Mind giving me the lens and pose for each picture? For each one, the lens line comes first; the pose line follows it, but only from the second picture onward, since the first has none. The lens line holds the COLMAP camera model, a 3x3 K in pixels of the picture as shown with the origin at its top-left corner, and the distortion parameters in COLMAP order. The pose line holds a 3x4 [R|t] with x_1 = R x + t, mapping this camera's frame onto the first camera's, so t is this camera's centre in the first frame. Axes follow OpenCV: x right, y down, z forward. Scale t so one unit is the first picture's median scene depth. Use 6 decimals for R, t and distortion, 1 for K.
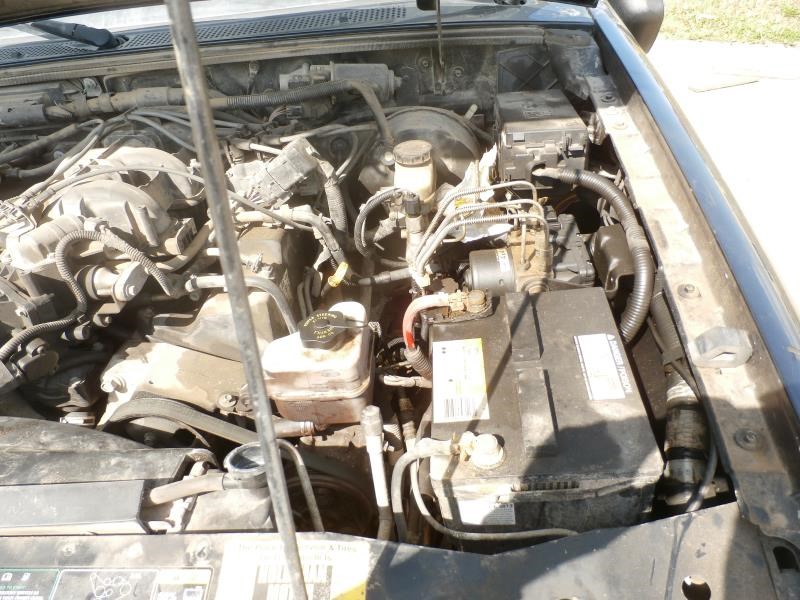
lens RADIAL K [[577.8, 0, 397.6], [0, 577.8, 302.4], [0, 0, 1]] dist [0.001968, 0.002267]
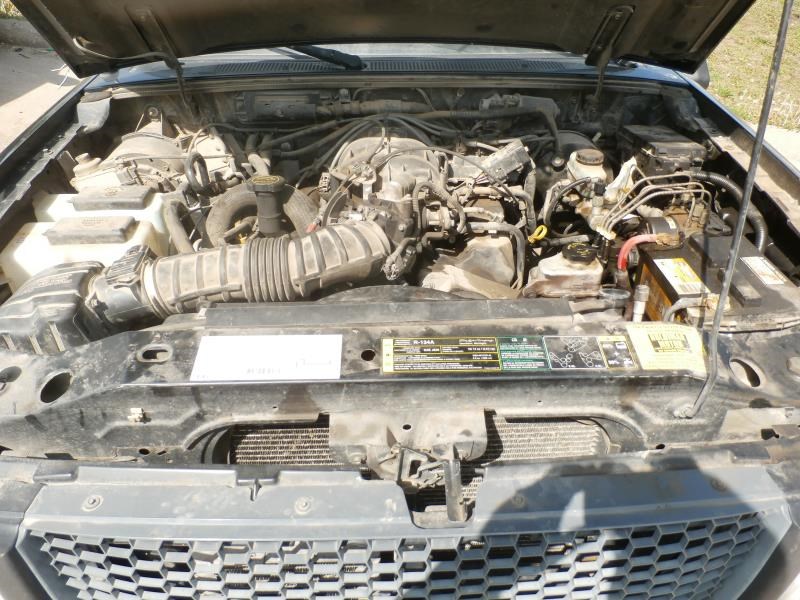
lens RADIAL K [[582.5, 0, 397.4], [0, 582.5, 302.8], [0, 0, 1]] dist [-0.009782, 0.048527]
pose [[0.990598, 0.049055, 0.127708, -0.604995], [-0.039037, 0.996046, -0.079802, 0.244873], [-0.131118, 0.074066, 0.988596, -0.379640]]
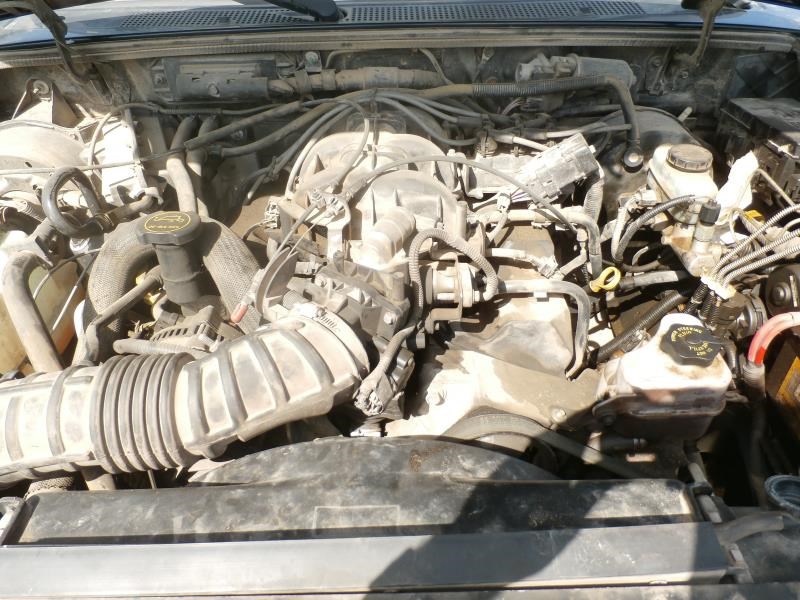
lens RADIAL K [[579.7, 0, 398.3], [0, 579.7, 296.1], [0, 0, 1]] dist [0.000149, 0.006787]
pose [[0.993894, 0.032238, 0.105526, -0.519459], [-0.034053, 0.999301, 0.015435, -0.023178], [-0.104955, -0.018934, 0.994297, 0.075269]]
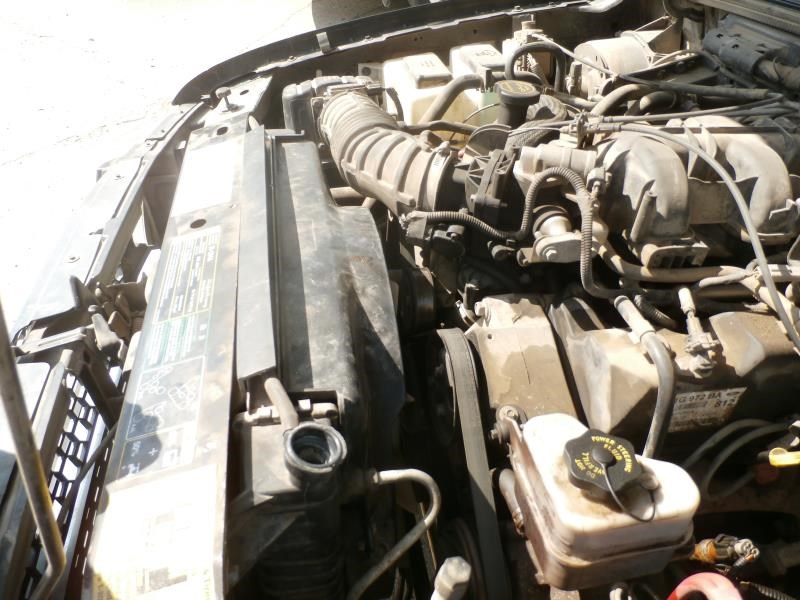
lens RADIAL K [[579.2, 0, 400.5], [0, 579.2, 314.8], [0, 0, 1]] dist [-0.003246, -0.001567]
pose [[0.228263, 0.692699, -0.684152, 0.117702], [-0.615923, 0.646957, 0.449540, -0.164045], [0.754013, 0.318772, 0.574325, 0.265261]]
